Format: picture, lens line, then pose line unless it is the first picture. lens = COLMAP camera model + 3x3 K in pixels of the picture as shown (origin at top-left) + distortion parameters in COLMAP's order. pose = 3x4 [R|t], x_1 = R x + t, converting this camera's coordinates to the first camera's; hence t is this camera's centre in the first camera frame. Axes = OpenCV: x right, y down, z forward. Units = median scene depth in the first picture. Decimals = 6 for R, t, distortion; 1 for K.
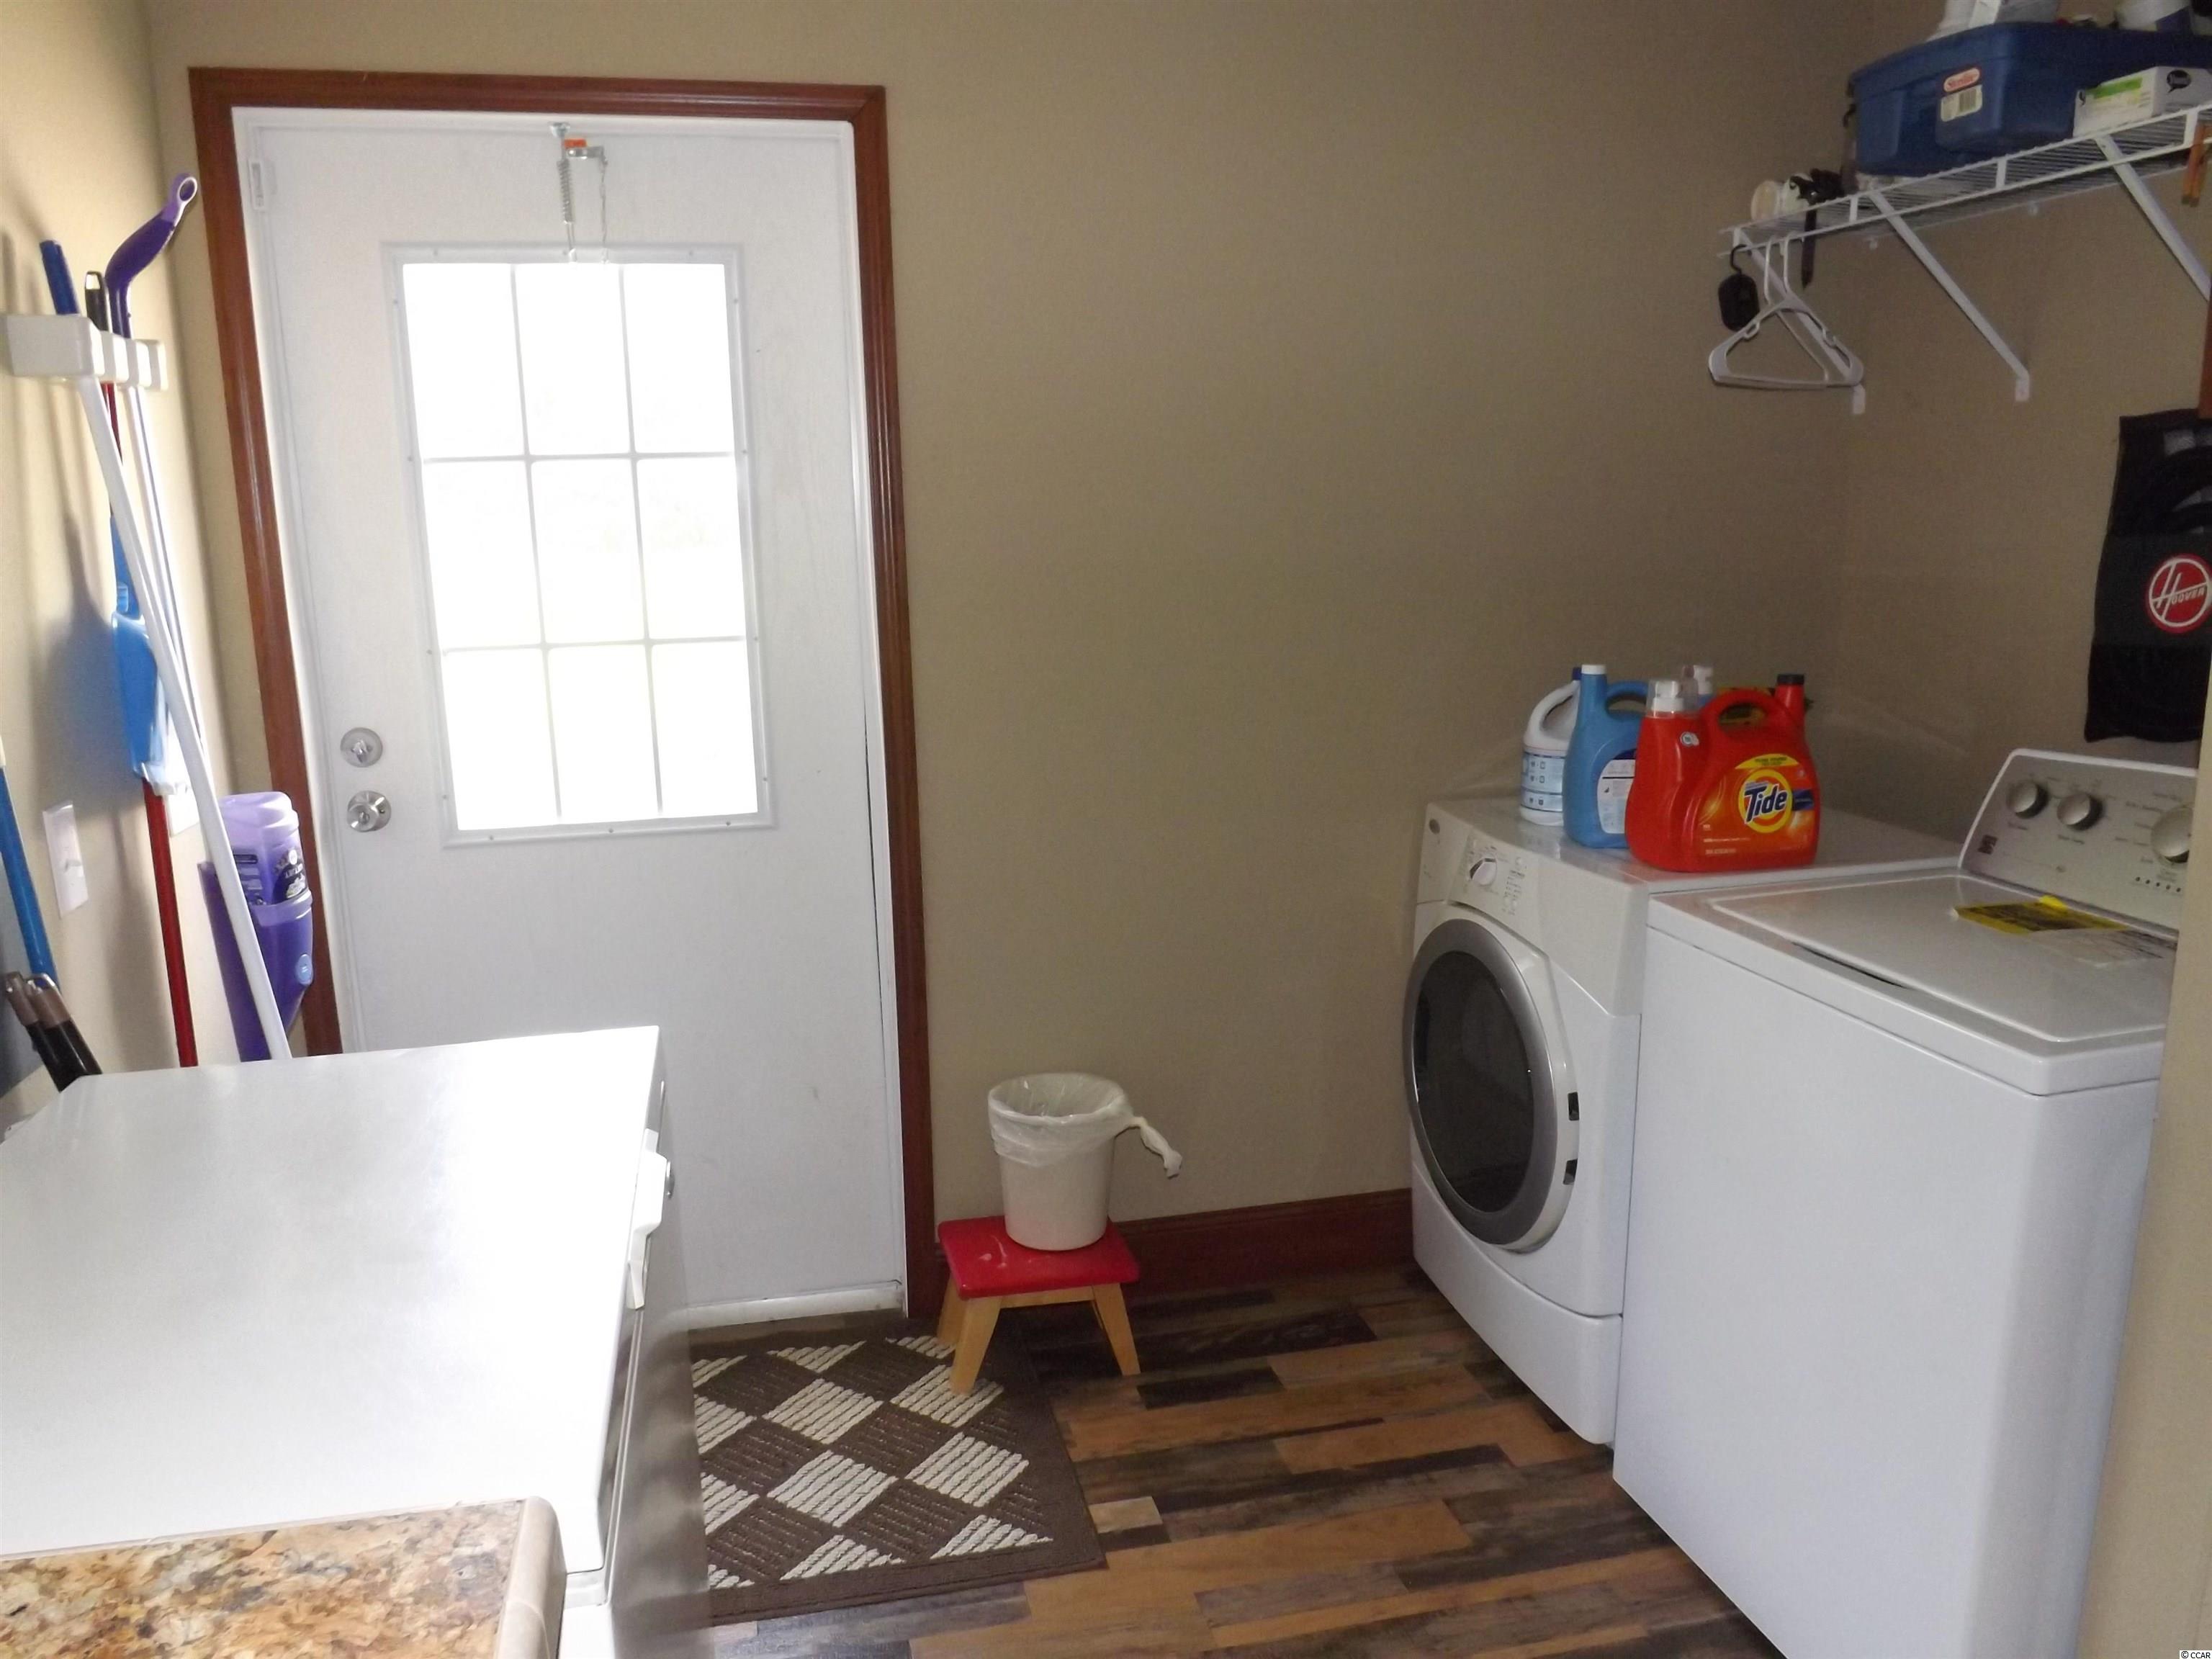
lens RADIAL K [[1626.5, 0, 1110.9], [0, 1626.5, 842.3], [0, 0, 1]] dist [-0.042892, 0.015127]
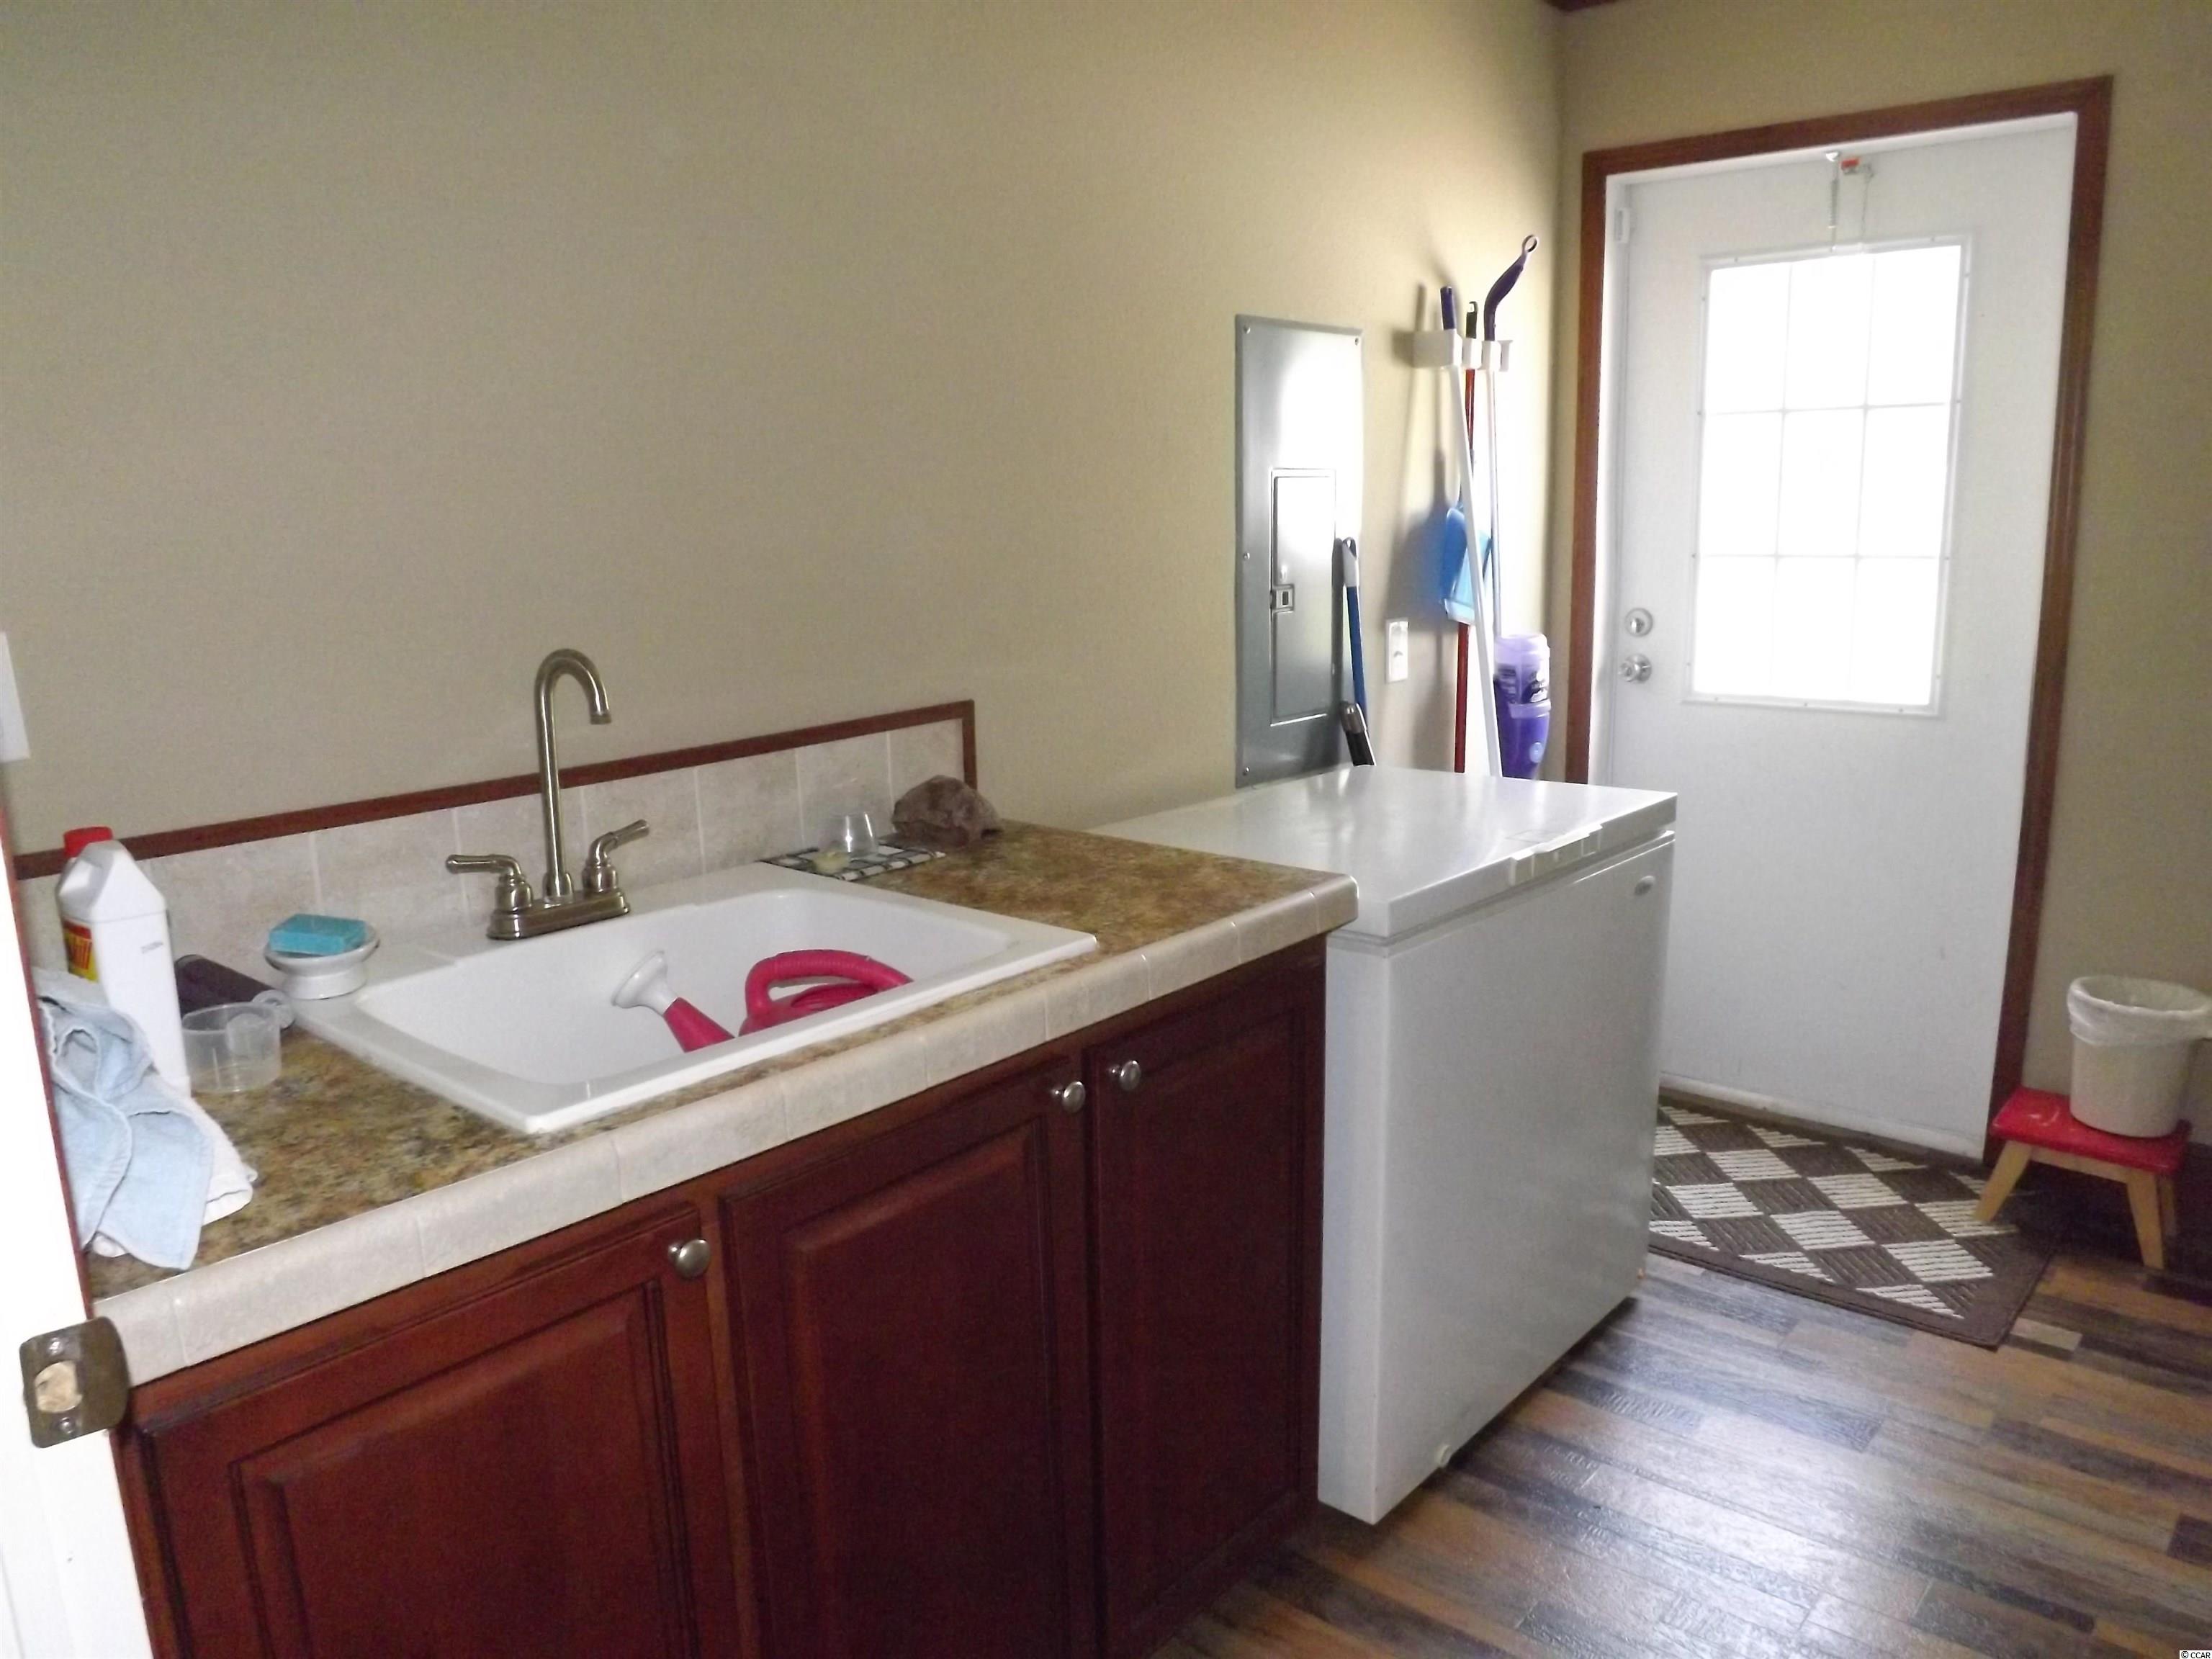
lens RADIAL K [[1626.5, 0, 1098.6], [0, 1626.5, 832.1], [0, 0, 1]] dist [-0.042892, 0.015127]
pose [[0.591543, 0.167950, -0.788587, 0.407067], [-0.158000, 0.983247, 0.090887, 0.068416], [0.790641, 0.070833, 0.608169, -0.212425]]
